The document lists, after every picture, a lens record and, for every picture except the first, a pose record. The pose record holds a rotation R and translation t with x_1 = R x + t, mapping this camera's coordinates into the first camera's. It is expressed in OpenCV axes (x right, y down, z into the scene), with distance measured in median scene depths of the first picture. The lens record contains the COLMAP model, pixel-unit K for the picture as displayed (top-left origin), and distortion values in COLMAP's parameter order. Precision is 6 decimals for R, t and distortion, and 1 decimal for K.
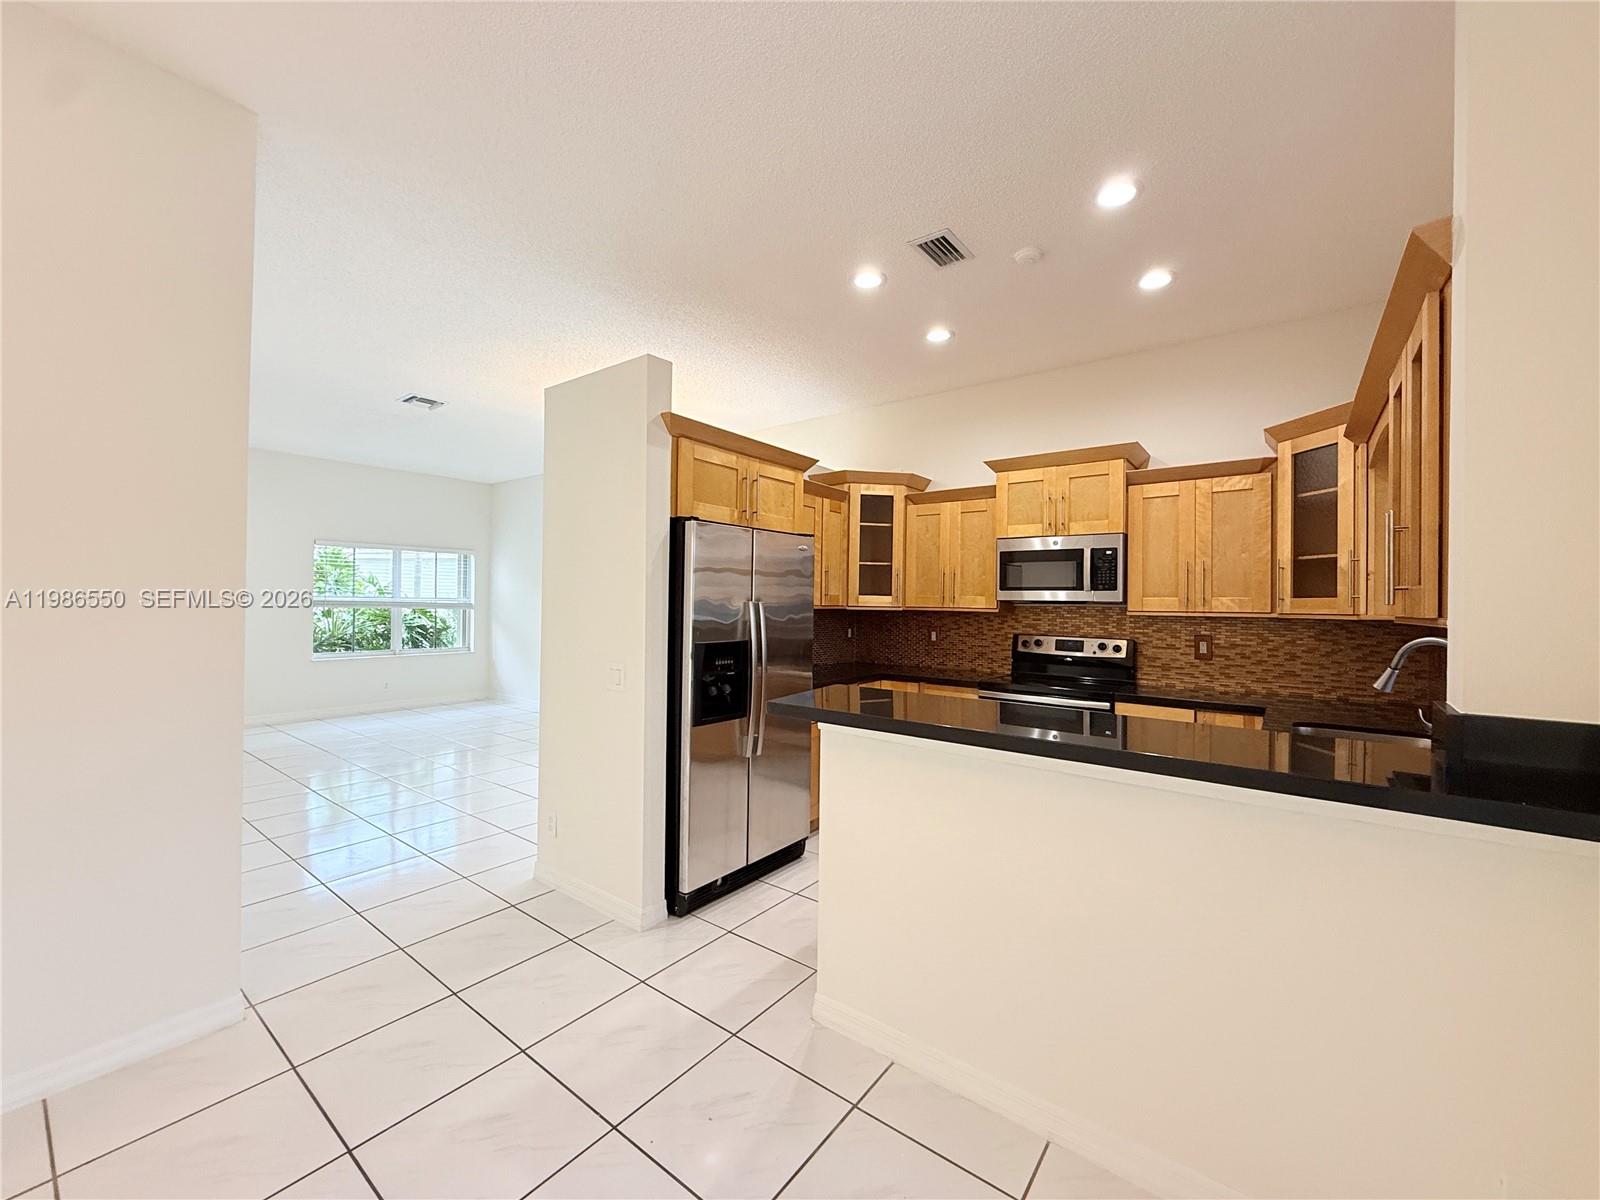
lens RADIAL K [[637.8, 0, 795.0], [0, 637.8, 597.6], [0, 0, 1]] dist [-0.000256, -0.000518]
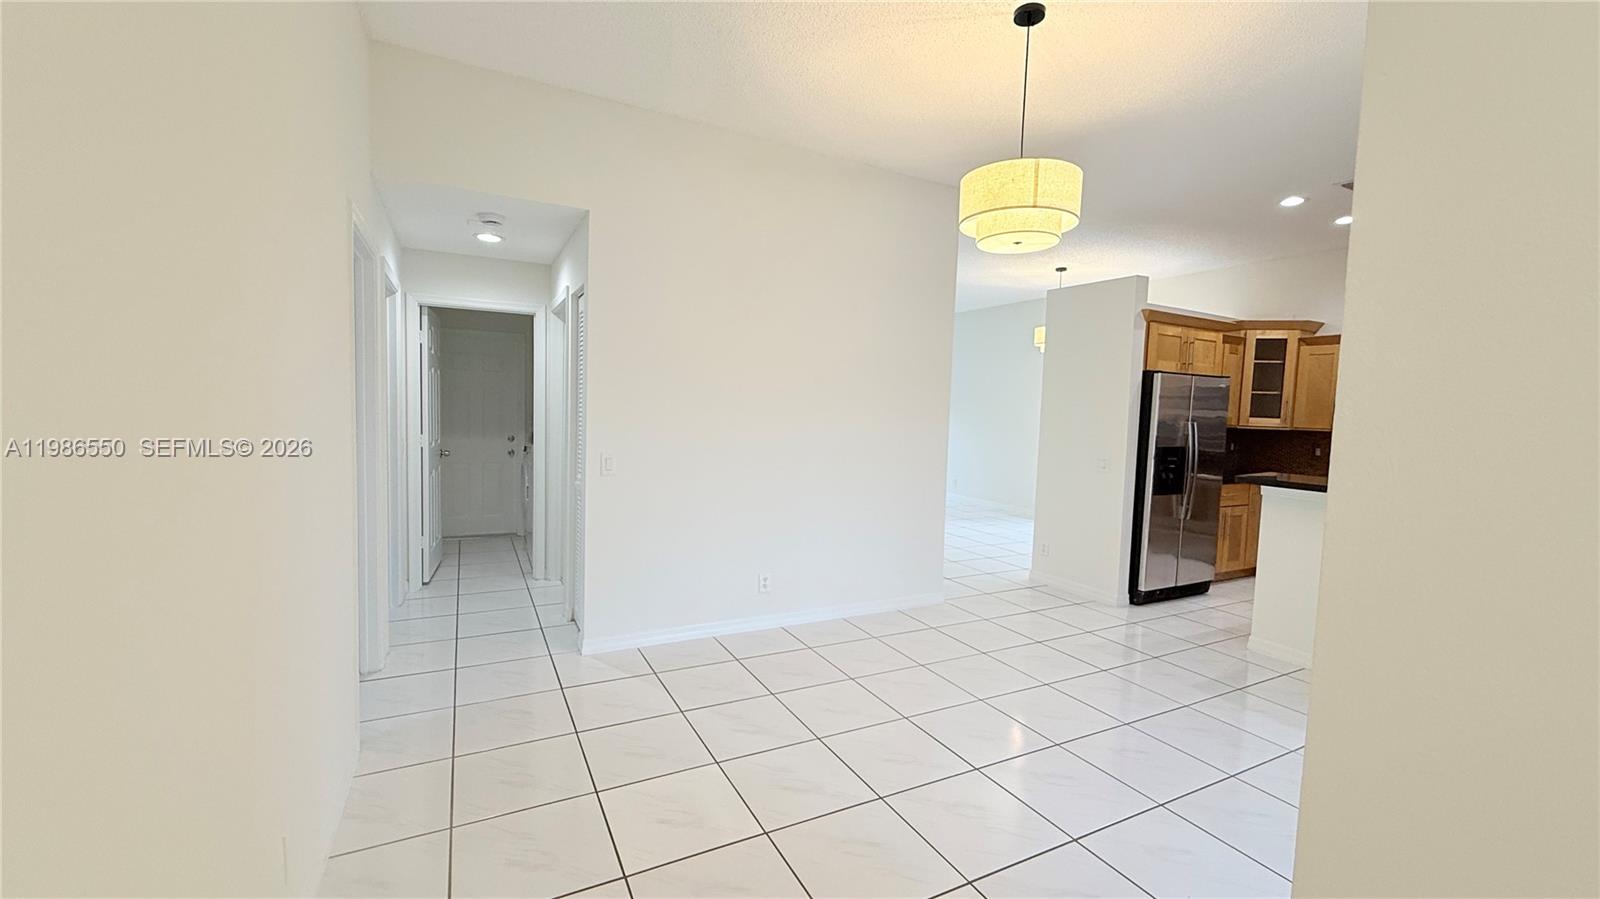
lens RADIAL K [[638.8, 0, 794.3], [0, 638.8, 452.5], [0, 0, 1]] dist [0.003005, 0.000025]
pose [[0.909069, 0.041832, -0.414539, -0.284252], [-0.014538, 0.997526, 0.068780, -0.012342], [0.416391, -0.056499, 0.907429, -0.811319]]
